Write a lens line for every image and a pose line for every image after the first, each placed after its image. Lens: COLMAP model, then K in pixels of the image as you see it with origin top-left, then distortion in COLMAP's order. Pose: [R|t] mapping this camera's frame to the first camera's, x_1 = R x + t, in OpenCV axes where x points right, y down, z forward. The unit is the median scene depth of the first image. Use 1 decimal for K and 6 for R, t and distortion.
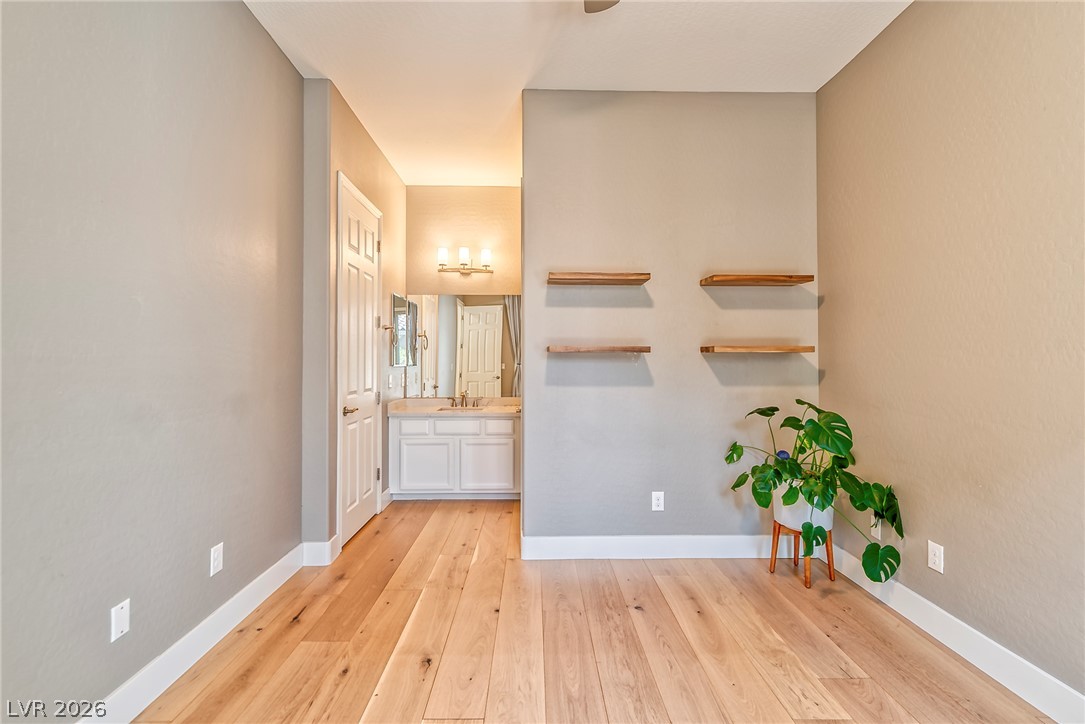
lens RADIAL K [[477.5, 0, 532.2], [0, 477.5, 354.1], [0, 0, 1]] dist [0.003482, 0.000384]
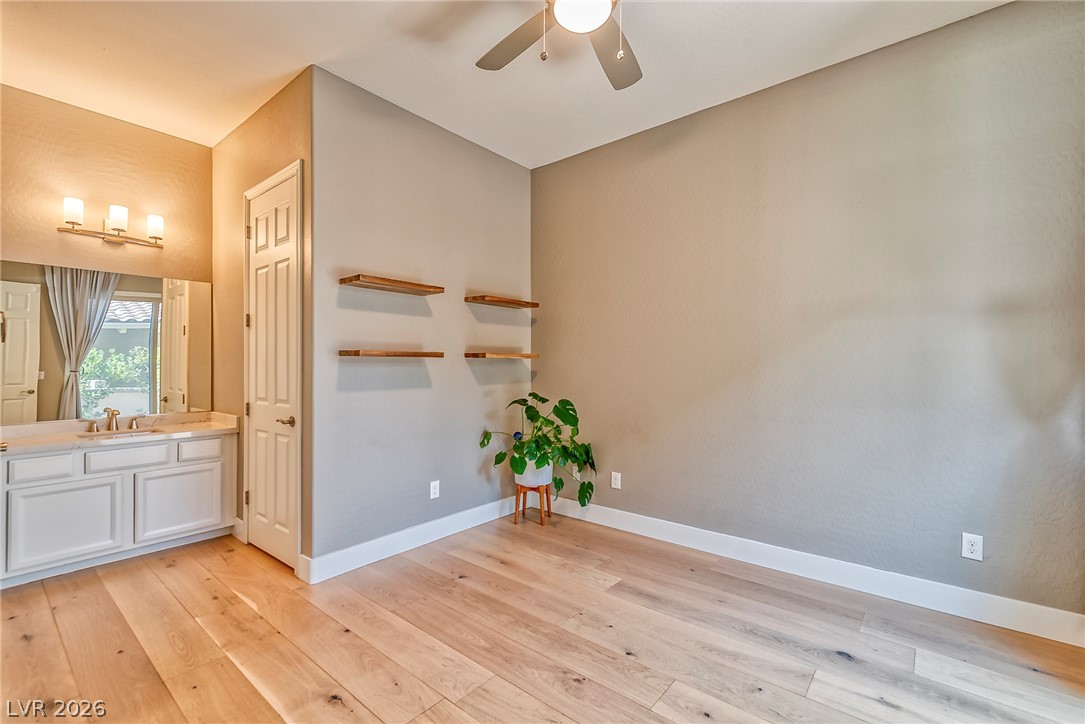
lens RADIAL K [[477.5, 0, 545.9], [0, 477.5, 365.4], [0, 0, 1]] dist [0.003482, 0.000384]
pose [[0.641440, -0.001755, 0.767172, -0.533955], [-0.007512, 0.999935, 0.008568, 0.005129], [-0.767137, -0.011259, 0.641385, 0.102279]]
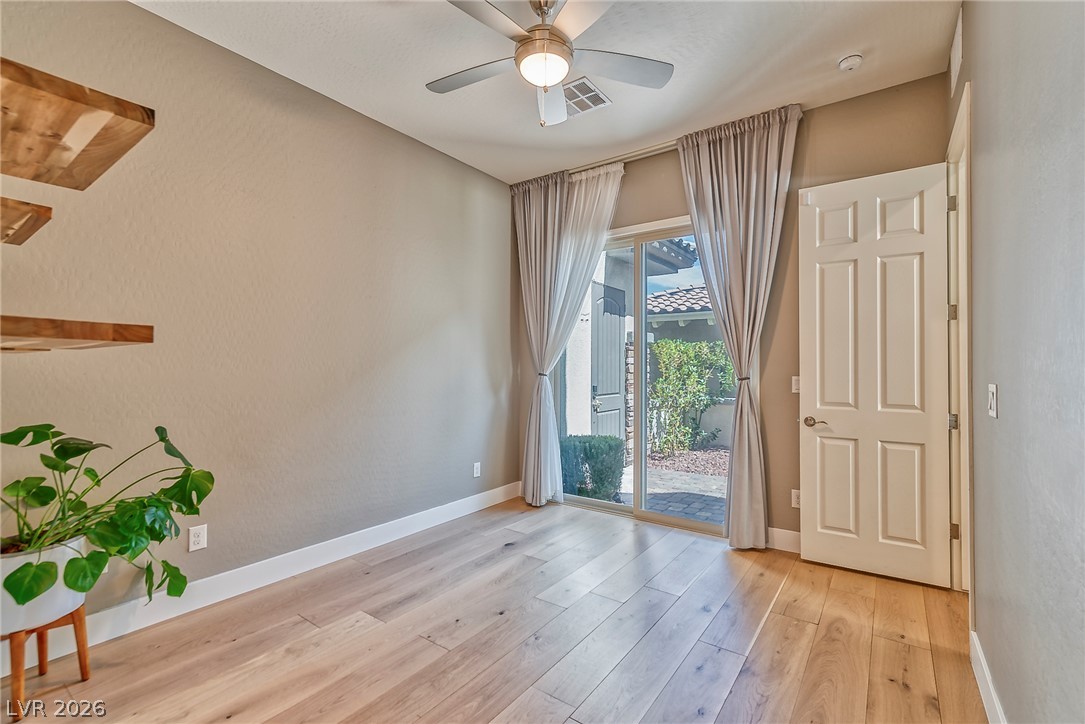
lens RADIAL K [[477.5, 0, 560.6], [0, 477.5, 365.3], [0, 0, 1]] dist [0.003482, 0.000384]
pose [[-0.821190, 0.001396, 0.570653, -0.459479], [-0.006265, 0.999915, -0.011461, 0.017158], [-0.570621, -0.012987, -0.821111, 1.280260]]
